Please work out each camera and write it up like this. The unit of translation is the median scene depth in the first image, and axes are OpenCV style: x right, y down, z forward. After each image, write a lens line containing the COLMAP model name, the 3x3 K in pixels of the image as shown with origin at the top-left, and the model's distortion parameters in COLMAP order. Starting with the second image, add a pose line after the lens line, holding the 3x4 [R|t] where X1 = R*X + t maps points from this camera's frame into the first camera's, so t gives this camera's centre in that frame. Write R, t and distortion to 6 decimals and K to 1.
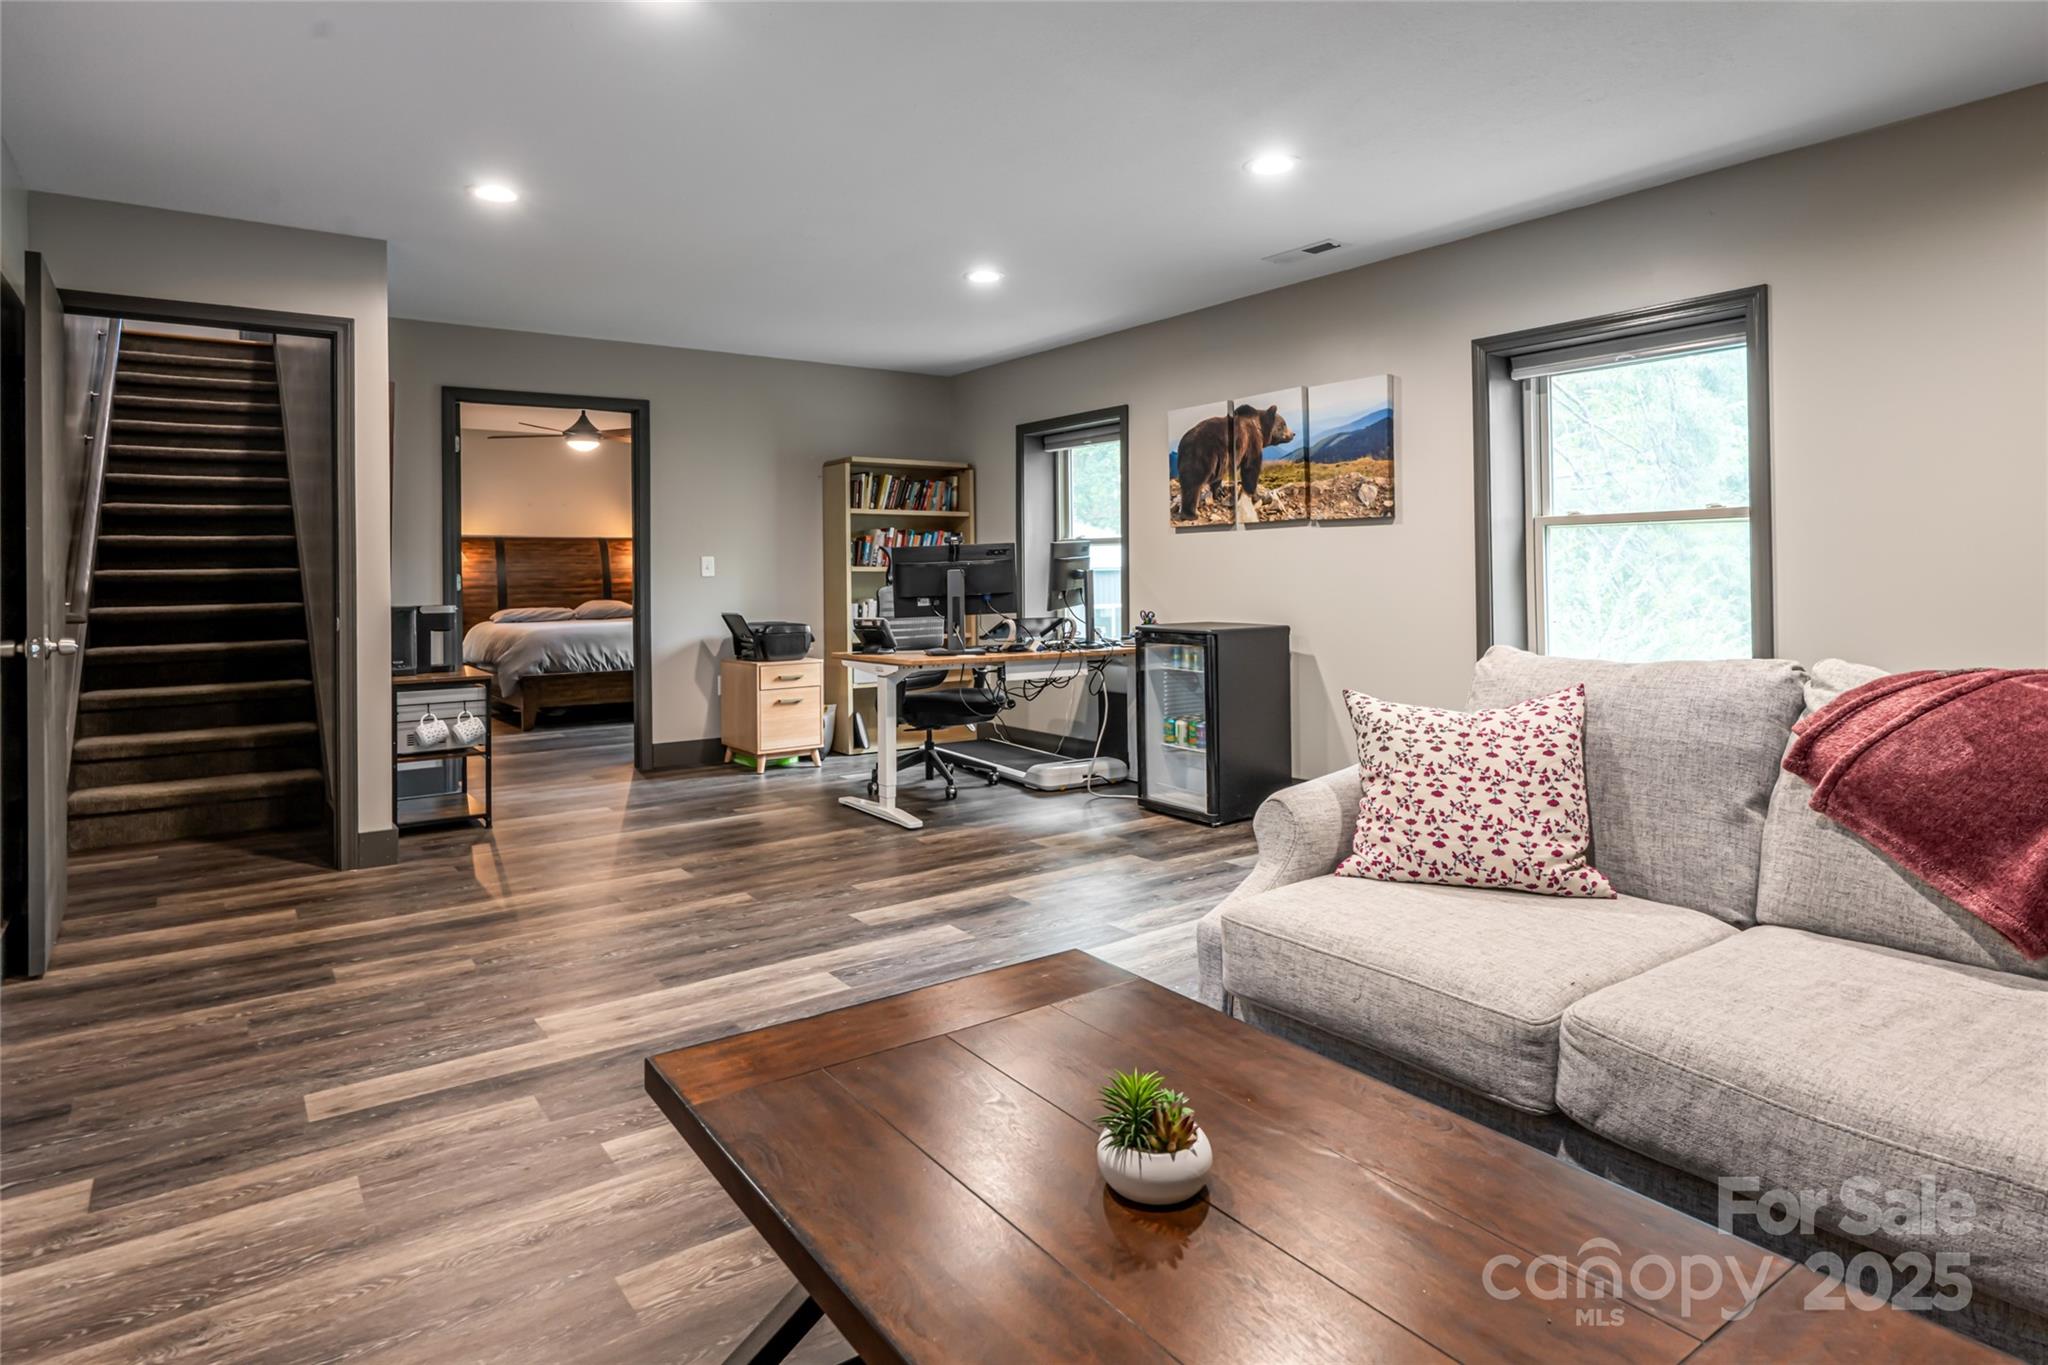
lens RADIAL K [[1075.0, 0, 1039.9], [0, 1075.0, 568.7], [0, 0, 1]] dist [-0.003976, -0.000445]
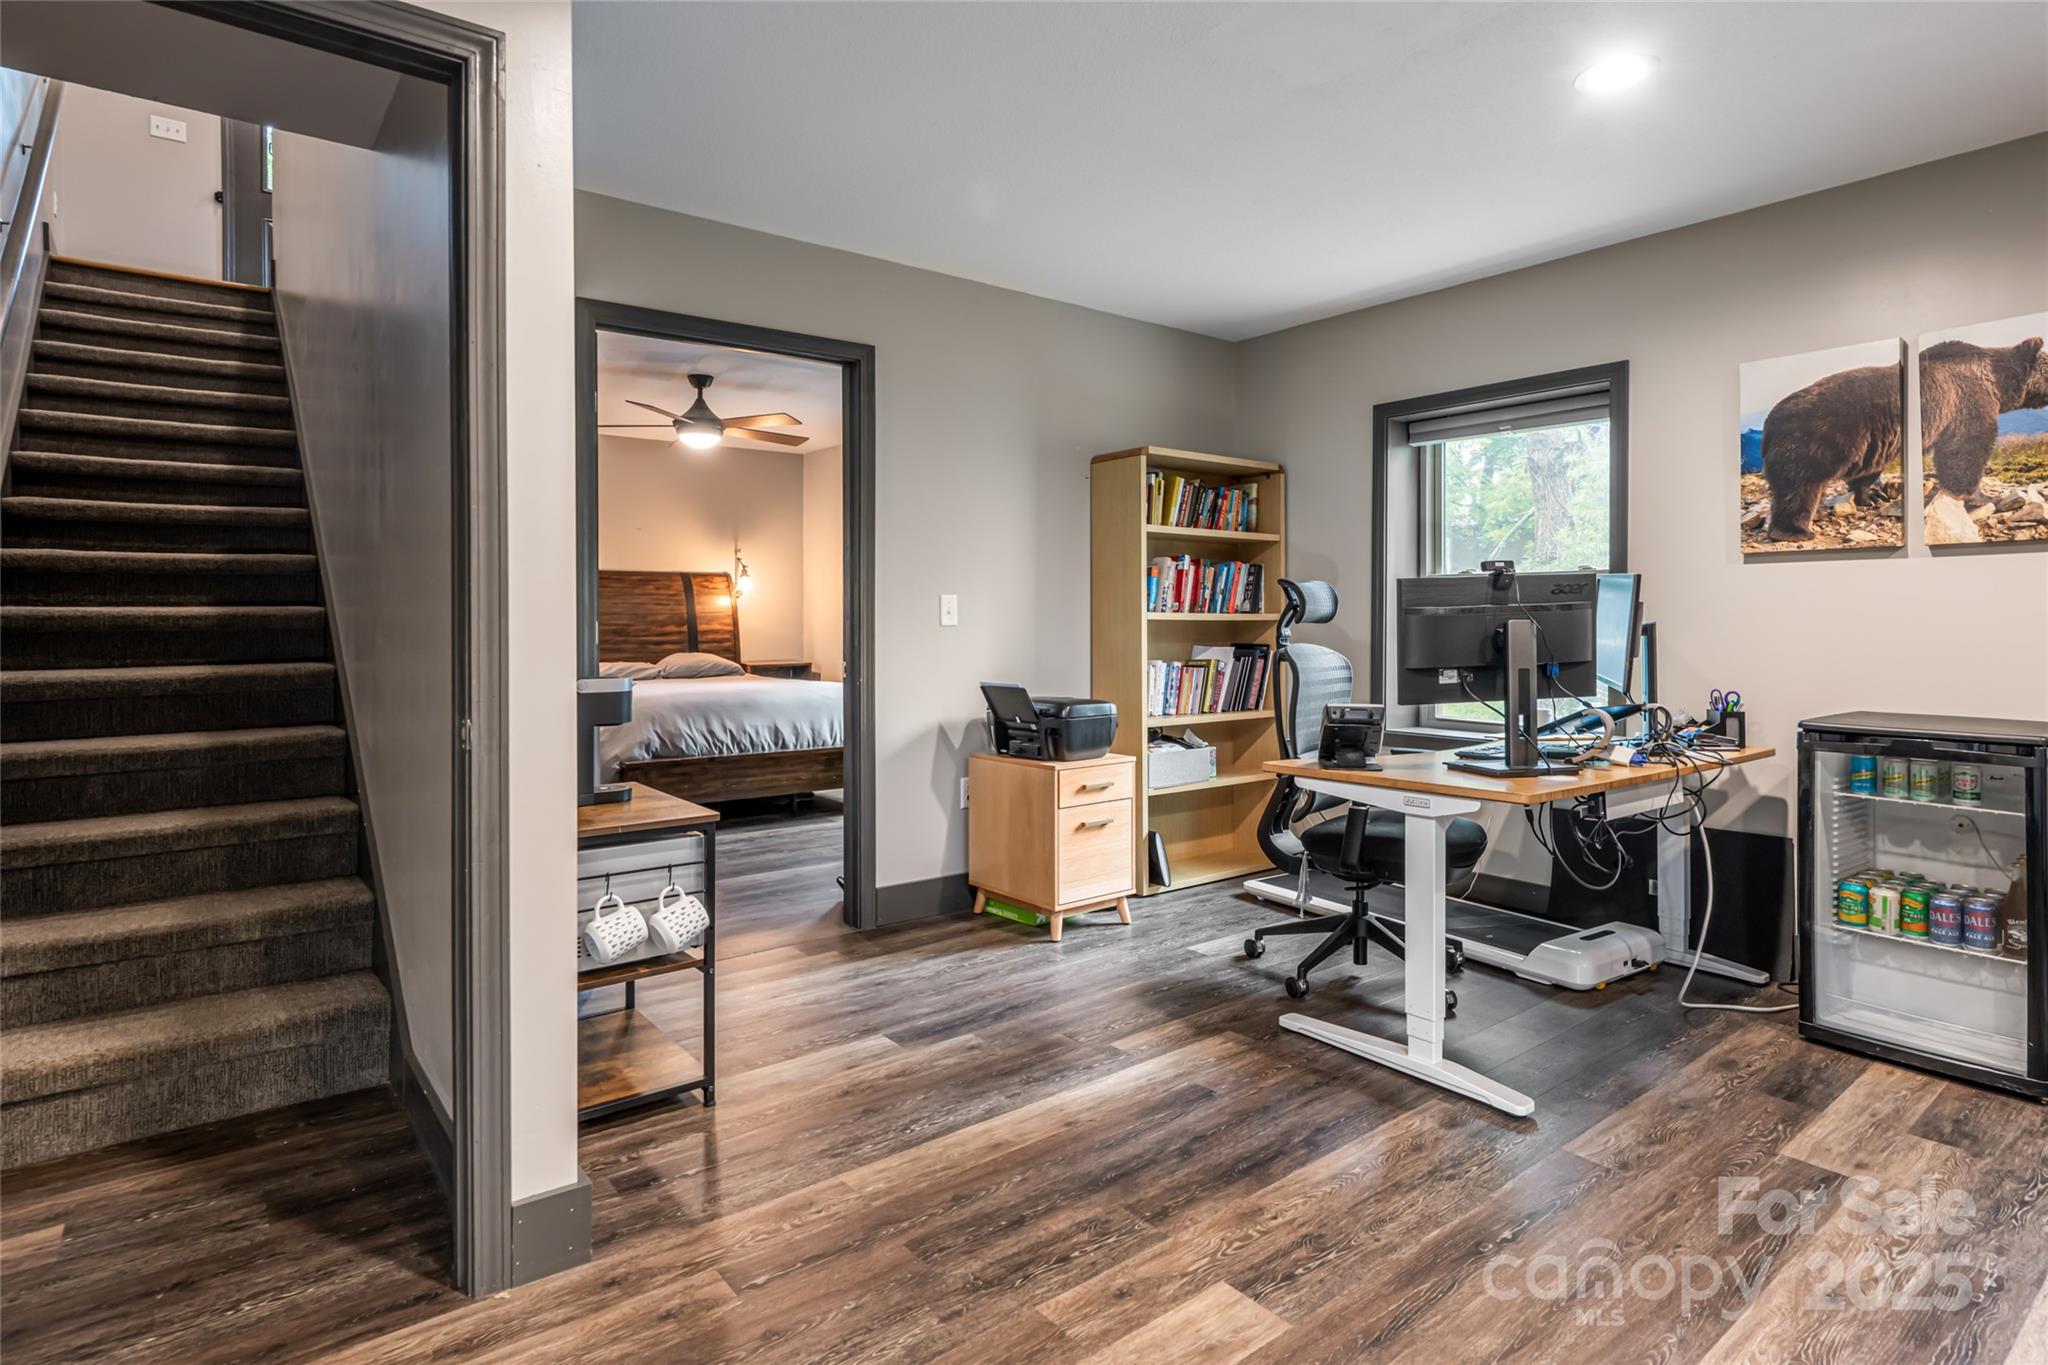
lens RADIAL K [[1075.0, 0, 1006.4], [0, 1075.0, 621.9], [0, 0, 1]] dist [-0.003976, -0.000445]
pose [[0.999952, 0.009258, -0.003073, -0.281469], [-0.009238, 0.999938, 0.006223, 0.000873], [0.003131, -0.006194, 0.999976, 0.364647]]
